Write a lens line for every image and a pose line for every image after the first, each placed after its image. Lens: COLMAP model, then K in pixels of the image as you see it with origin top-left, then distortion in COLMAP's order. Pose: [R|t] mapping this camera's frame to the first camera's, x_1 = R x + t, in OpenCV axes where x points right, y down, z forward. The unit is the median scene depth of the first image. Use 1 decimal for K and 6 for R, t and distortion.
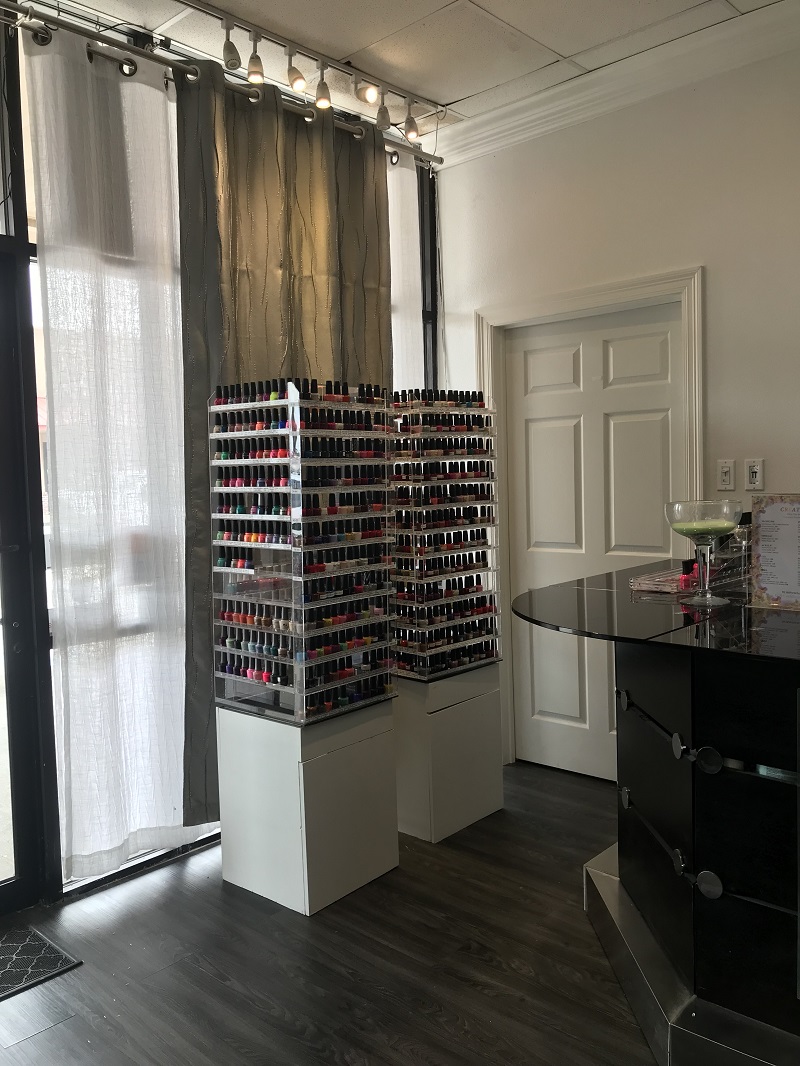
lens RADIAL K [[881.1, 0, 407.8], [0, 881.1, 532.3], [0, 0, 1]] dist [0.034614, -0.055024]
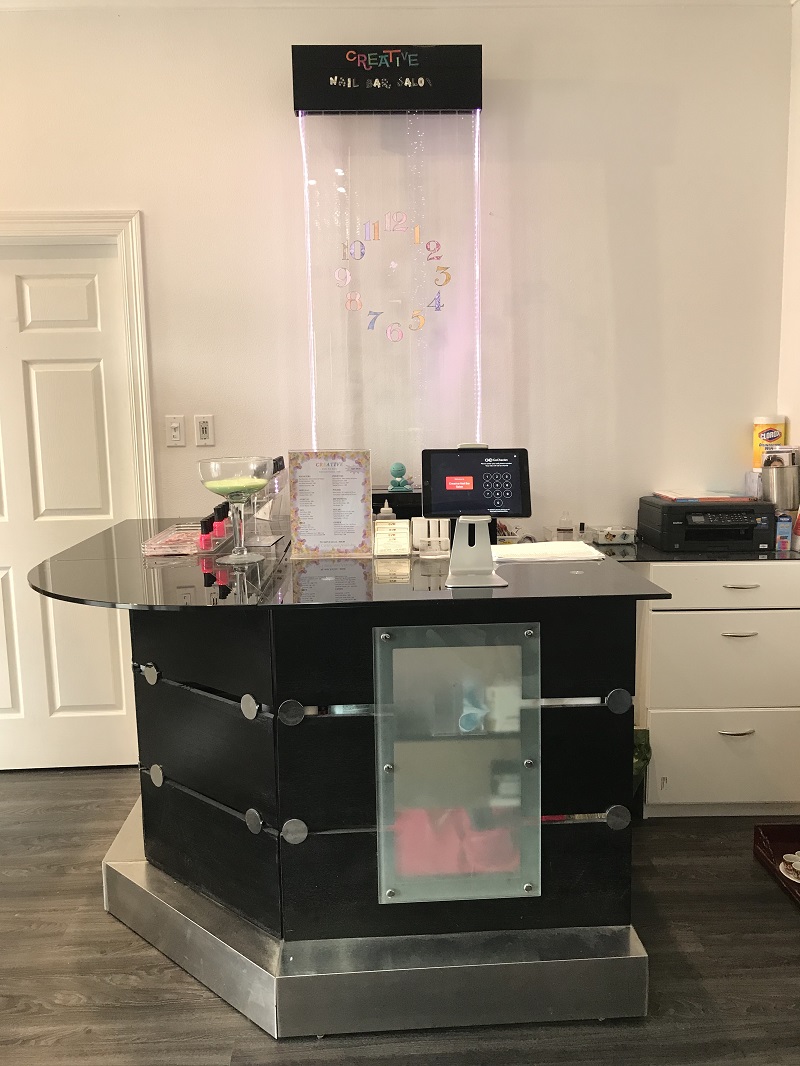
lens RADIAL K [[881.1, 0, 405.4], [0, 881.1, 530.4], [0, 0, 1]] dist [0.034614, -0.055024]
pose [[0.697401, -0.083061, 0.711851, -0.220854], [0.047756, 0.996440, 0.069482, -0.013186], [-0.715088, -0.014461, 0.698885, 0.158537]]
